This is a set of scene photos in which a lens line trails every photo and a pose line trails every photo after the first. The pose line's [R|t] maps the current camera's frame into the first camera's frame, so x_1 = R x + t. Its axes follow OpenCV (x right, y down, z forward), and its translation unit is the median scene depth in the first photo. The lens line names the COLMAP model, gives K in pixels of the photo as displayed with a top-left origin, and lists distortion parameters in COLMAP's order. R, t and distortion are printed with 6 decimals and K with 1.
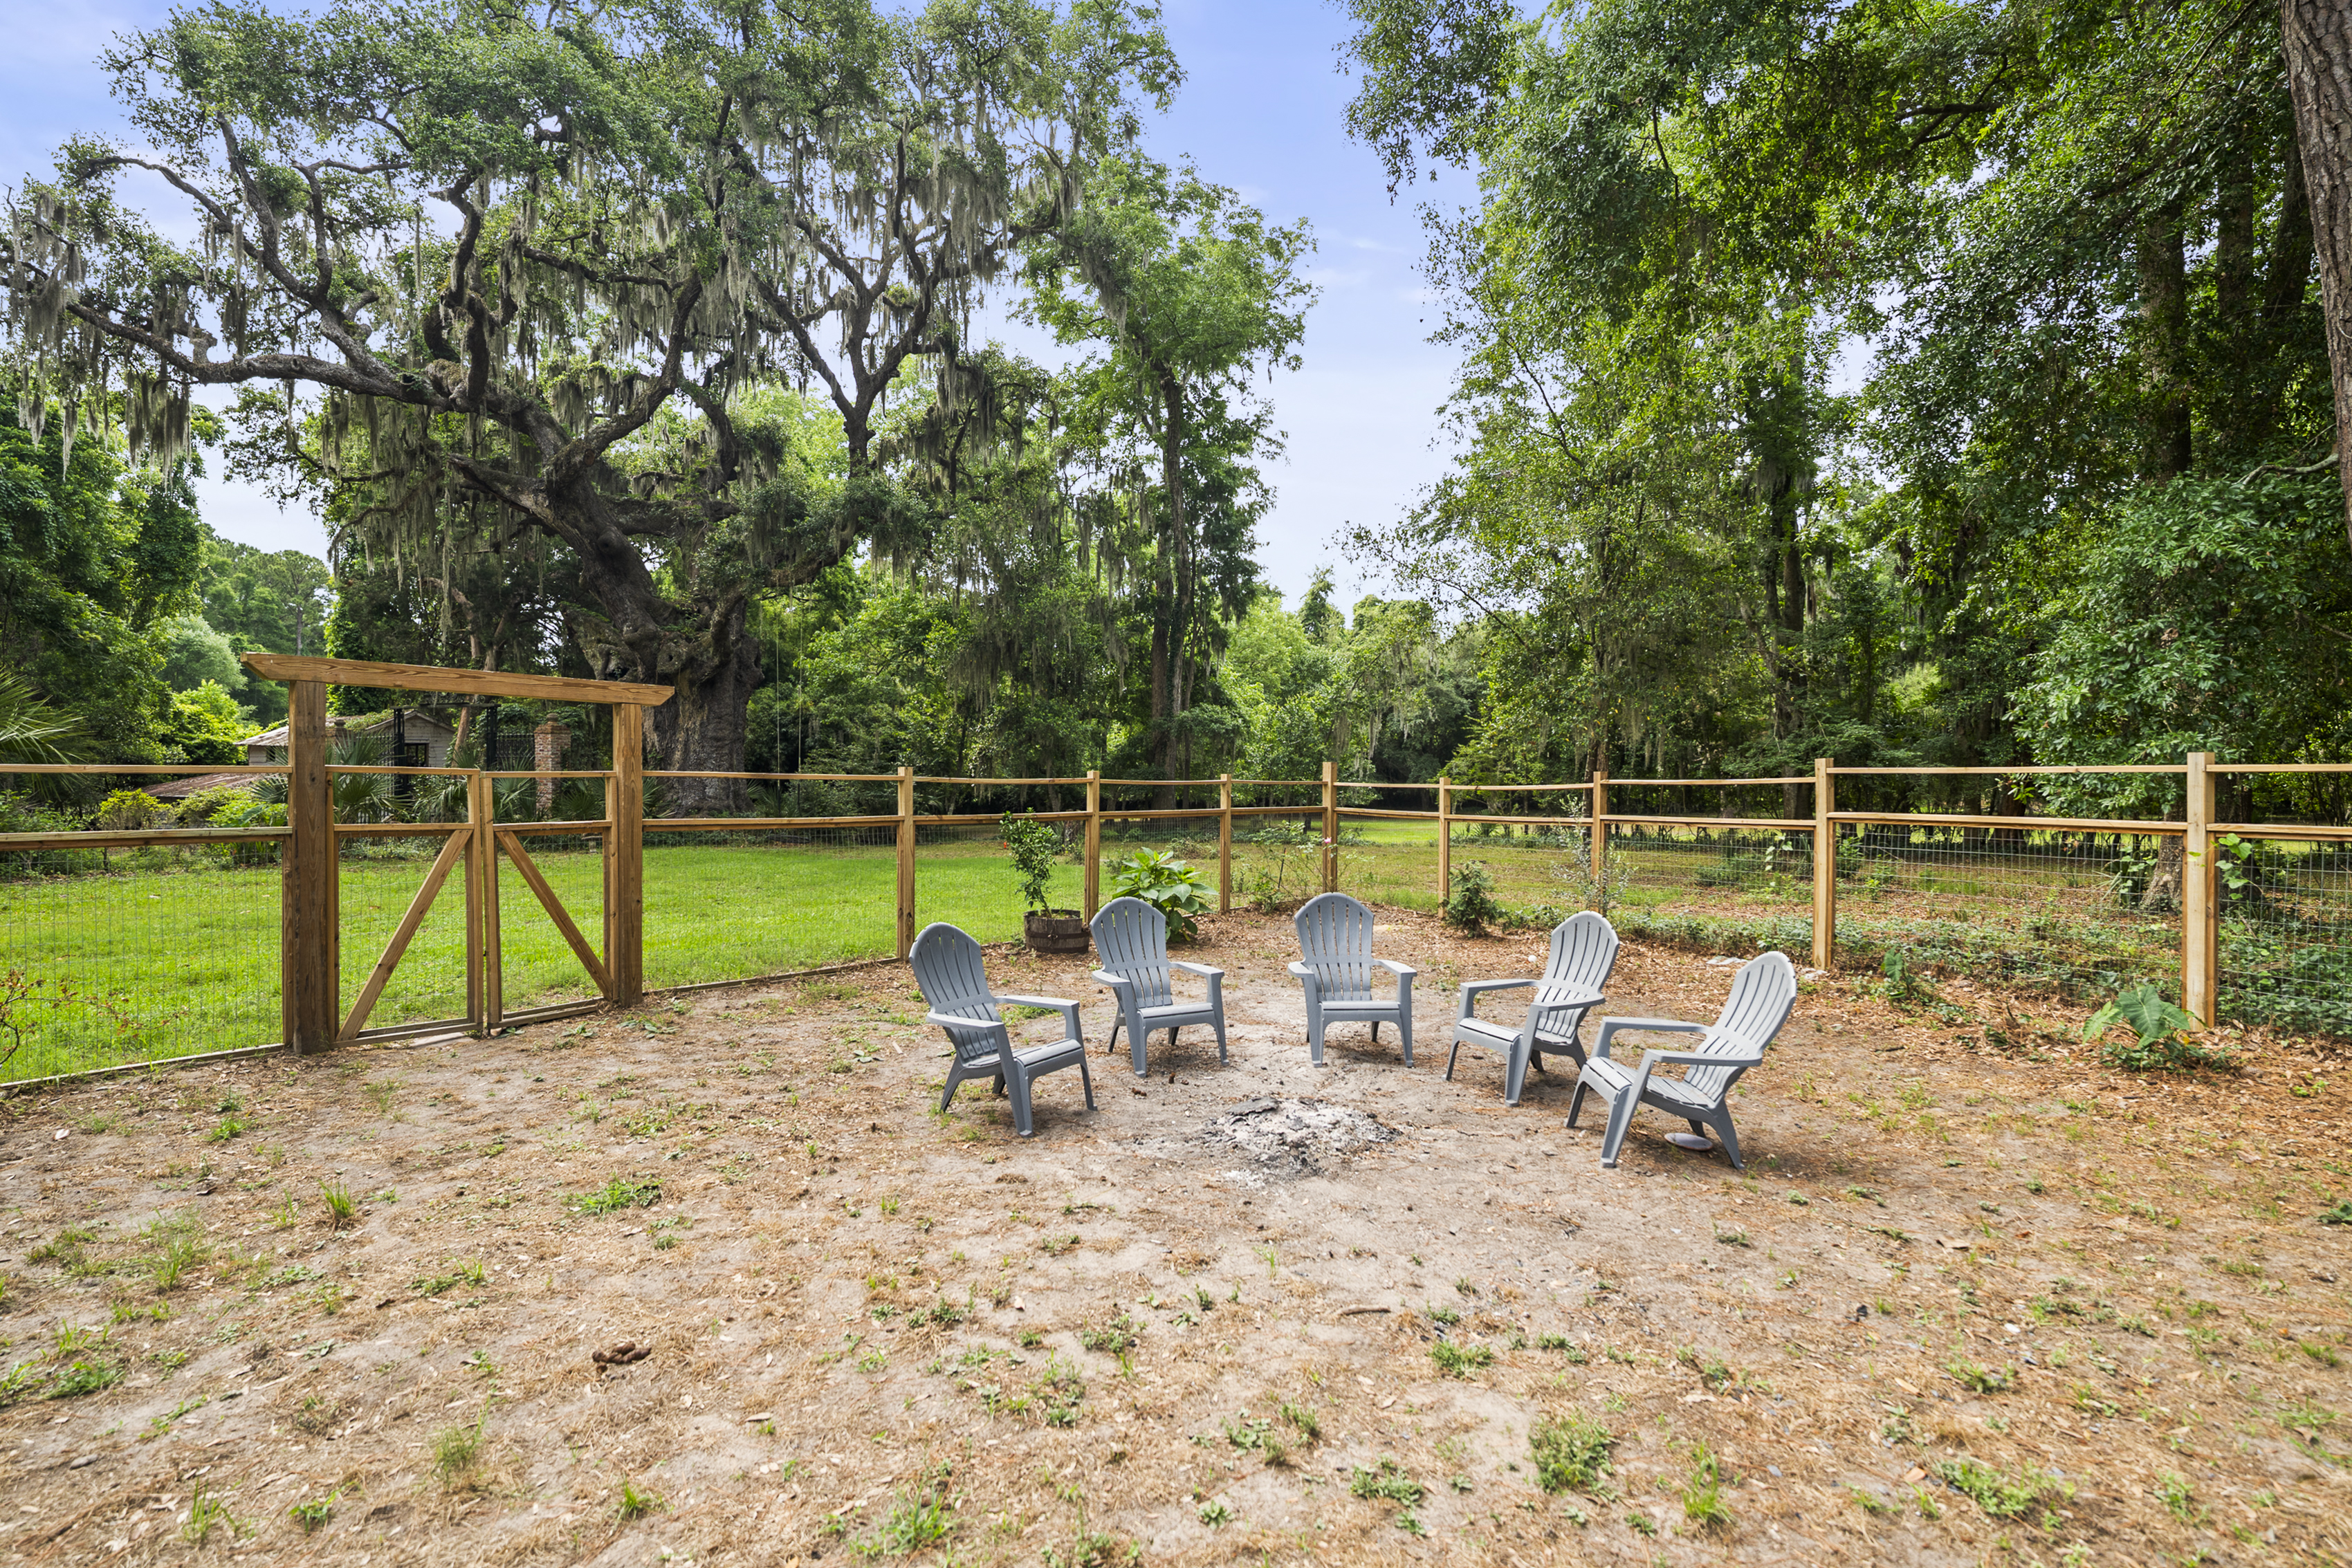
lens RADIAL K [[1128.1, 0, 1187.9], [0, 1128.1, 789.9], [0, 0, 1]] dist [0.001038, -0.000123]
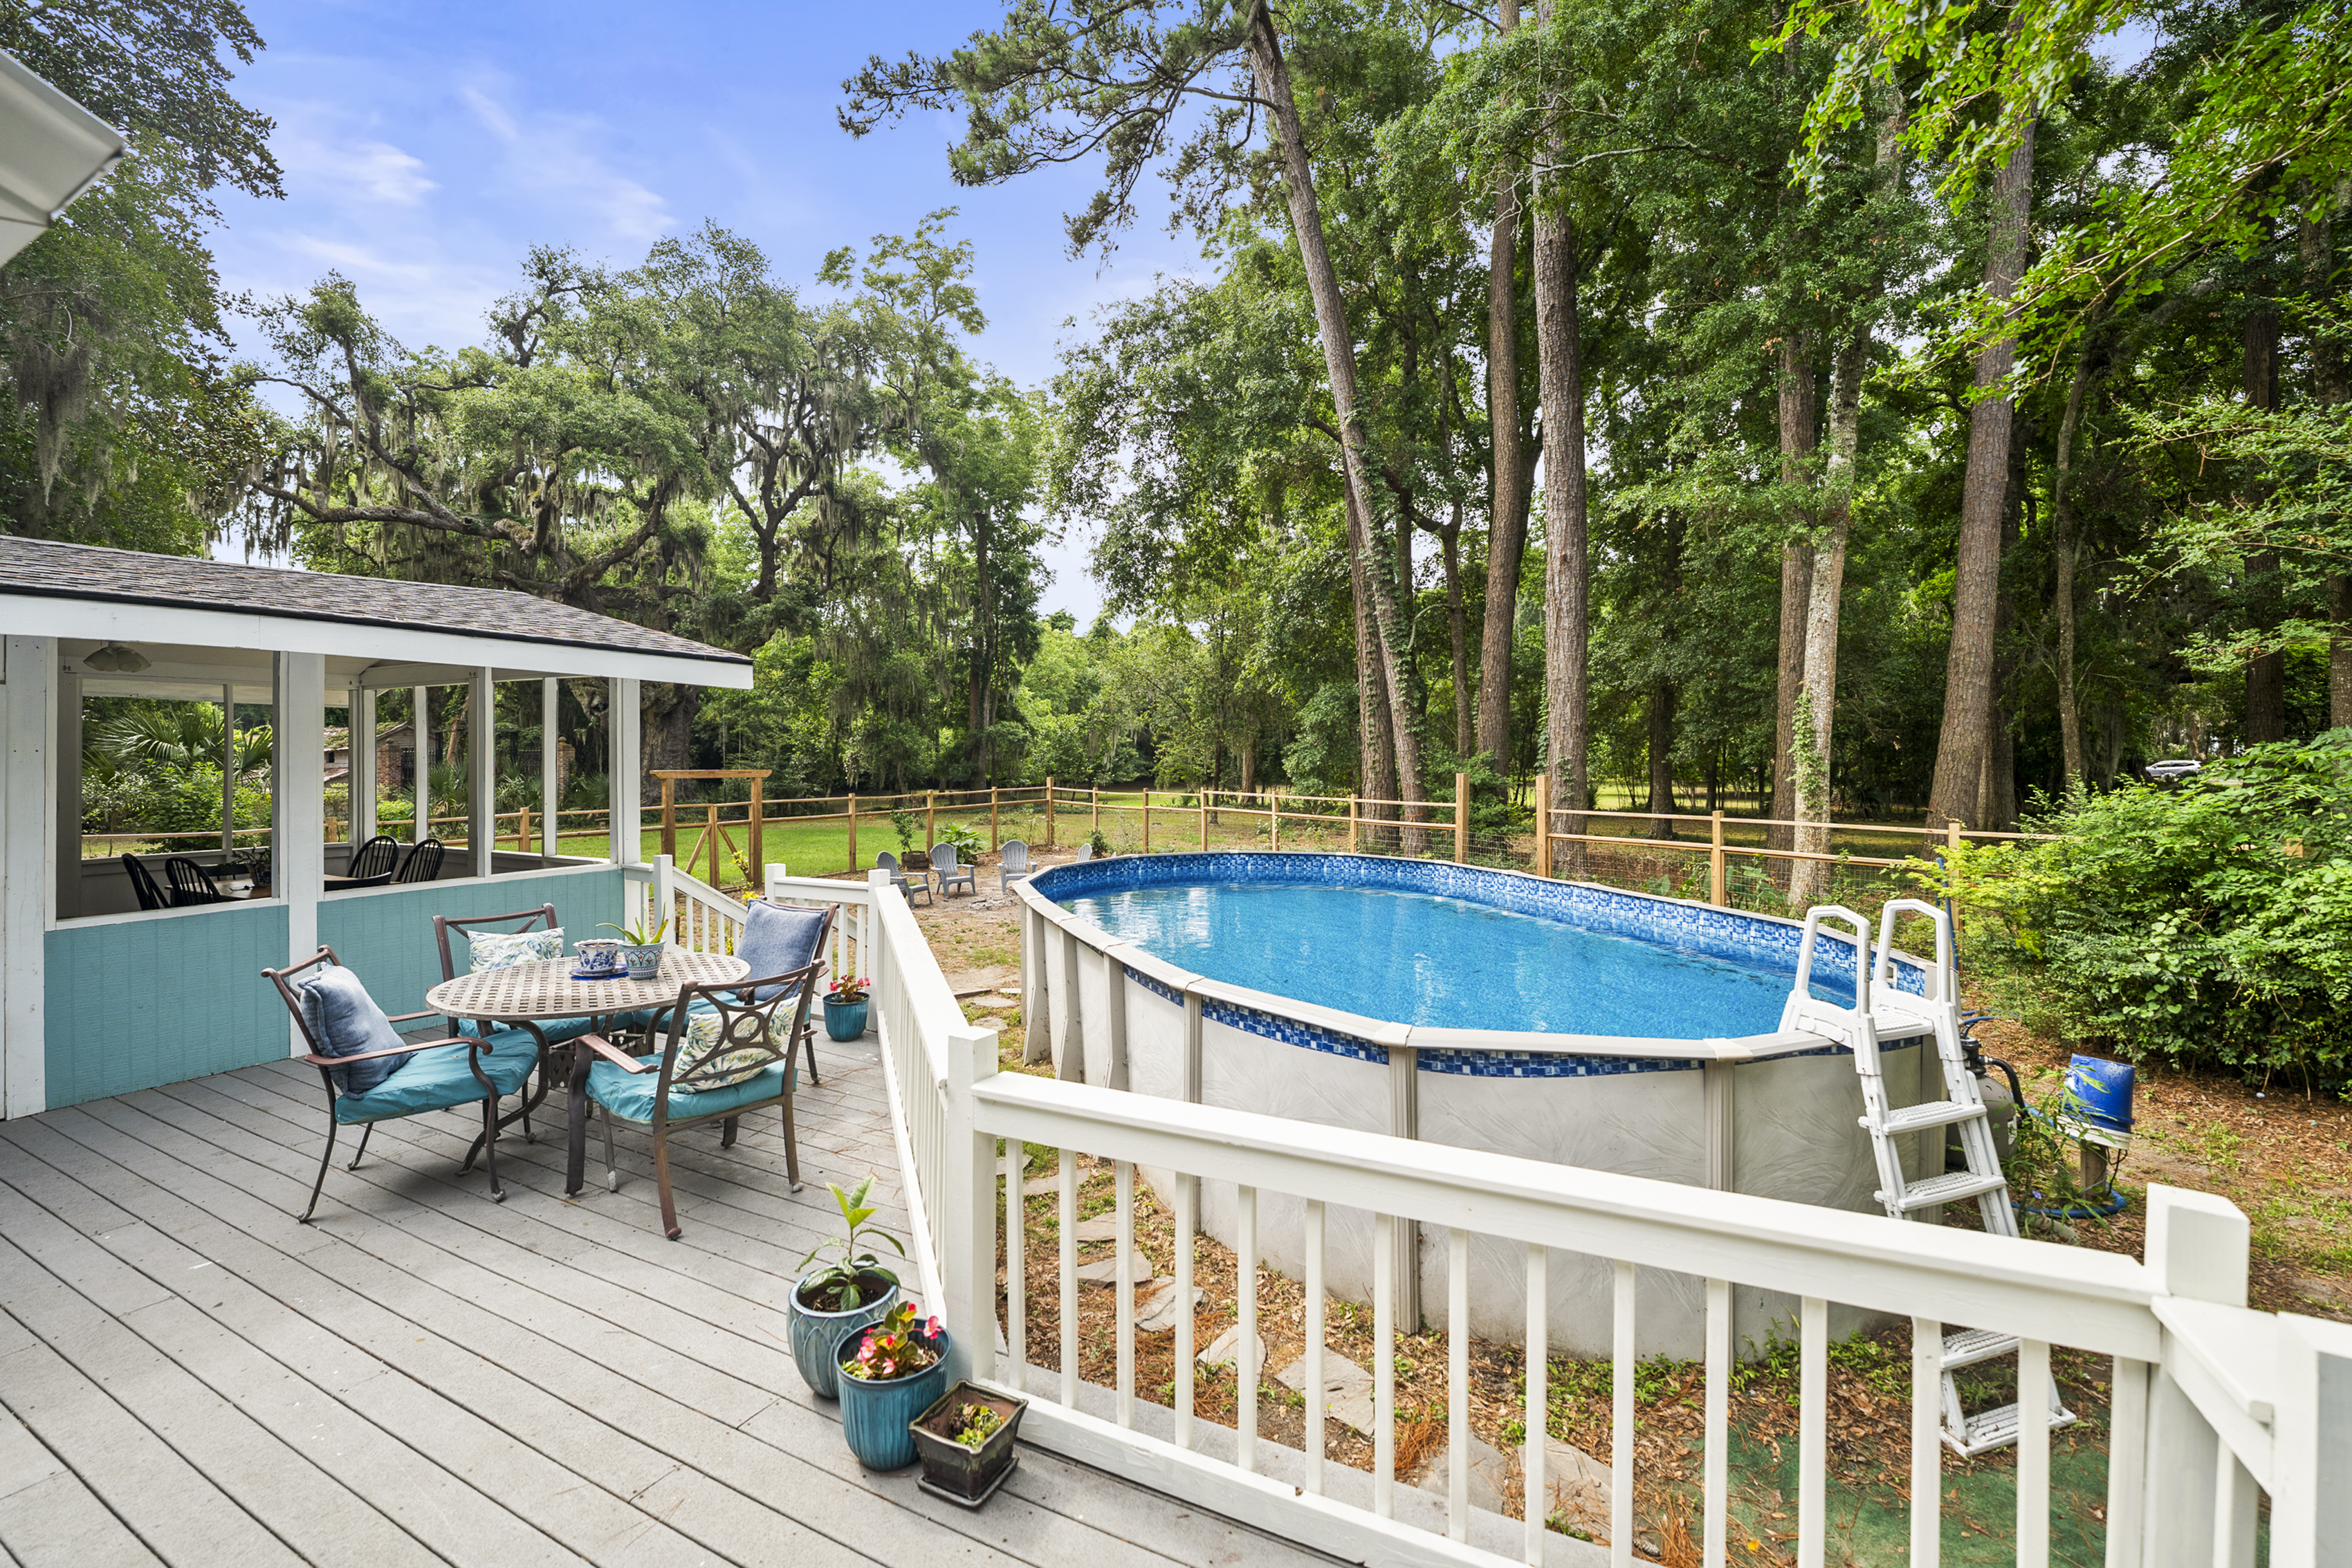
lens RADIAL K [[928.7, 0, 1172.1], [0, 928.7, 754.0], [0, 0, 1]] dist [-0.018302, -0.000114]
pose [[0.985104, -0.009120, 0.171716, 0.022354], [0.010560, 0.999916, -0.007472, -0.020723], [-0.171633, 0.009174, 0.985118, -0.273585]]
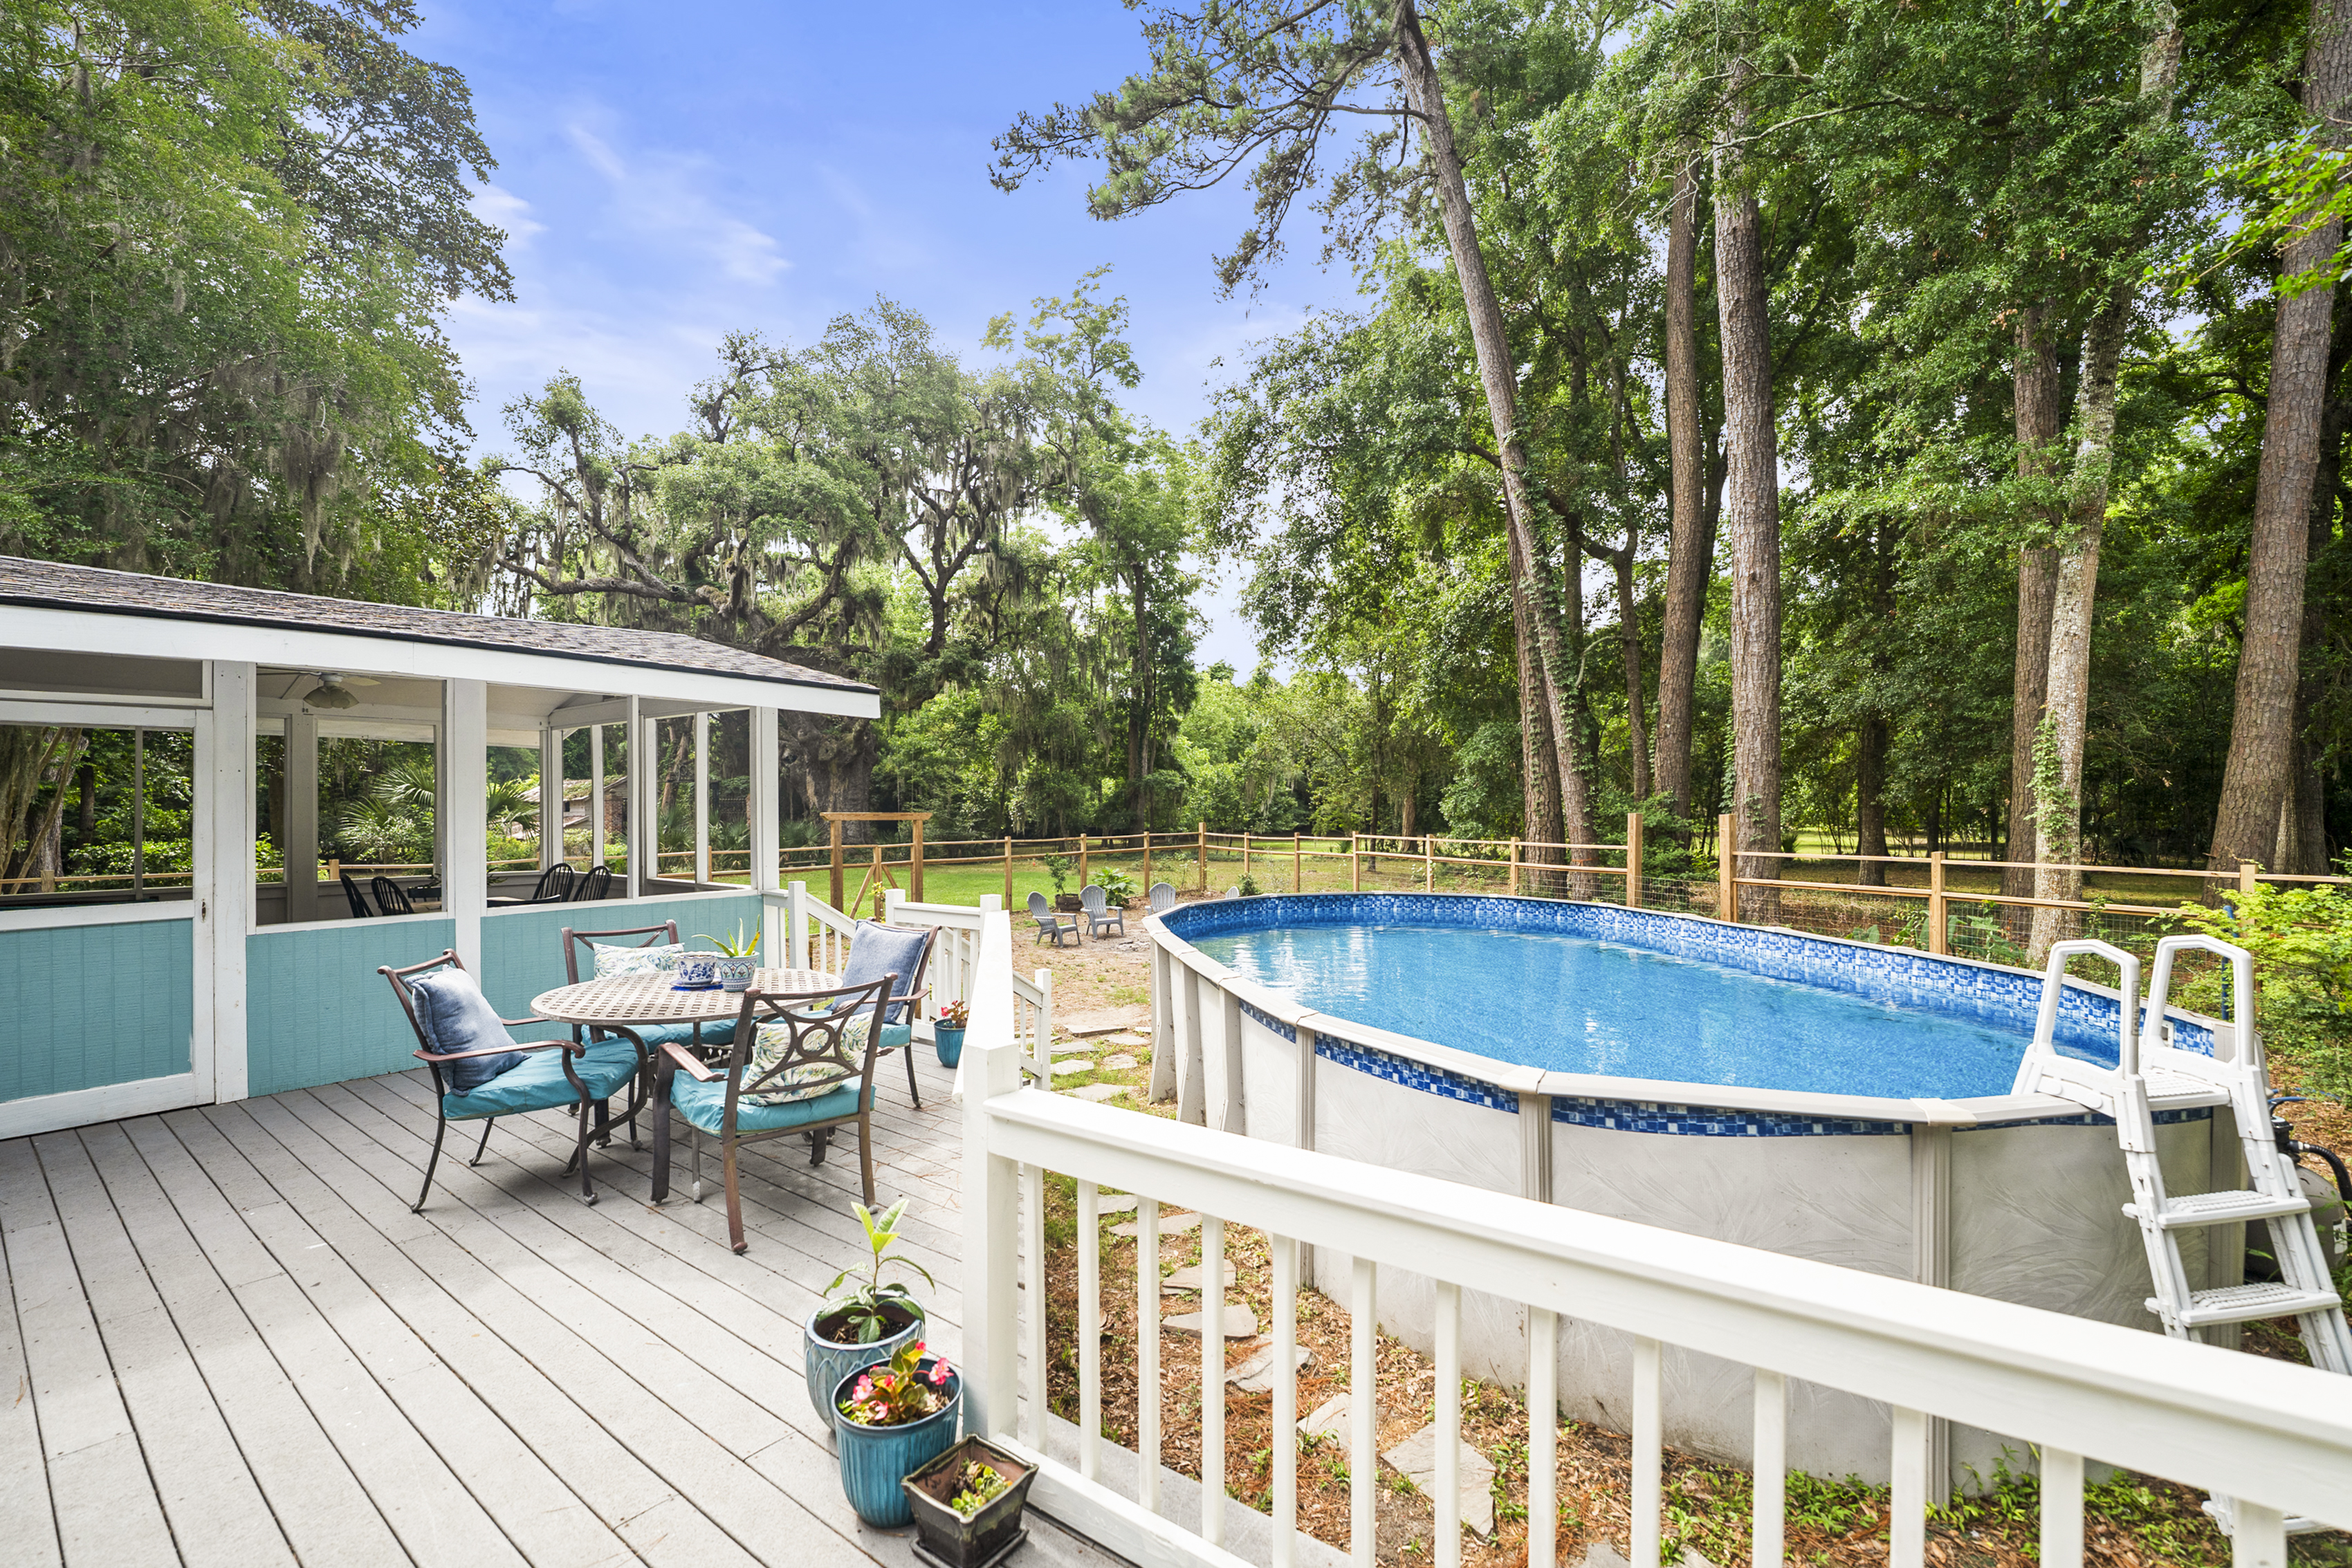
lens RADIAL K [[927.6, 0, 1191.5], [0, 927.6, 807.5], [0, 0, 1]] dist [-0.025170, 0.004115]
pose [[0.999744, -0.011430, 0.019518, 0.029629], [0.011559, 0.999912, -0.006532, -0.016621], [-0.019442, 0.006756, 0.999788, -0.266071]]
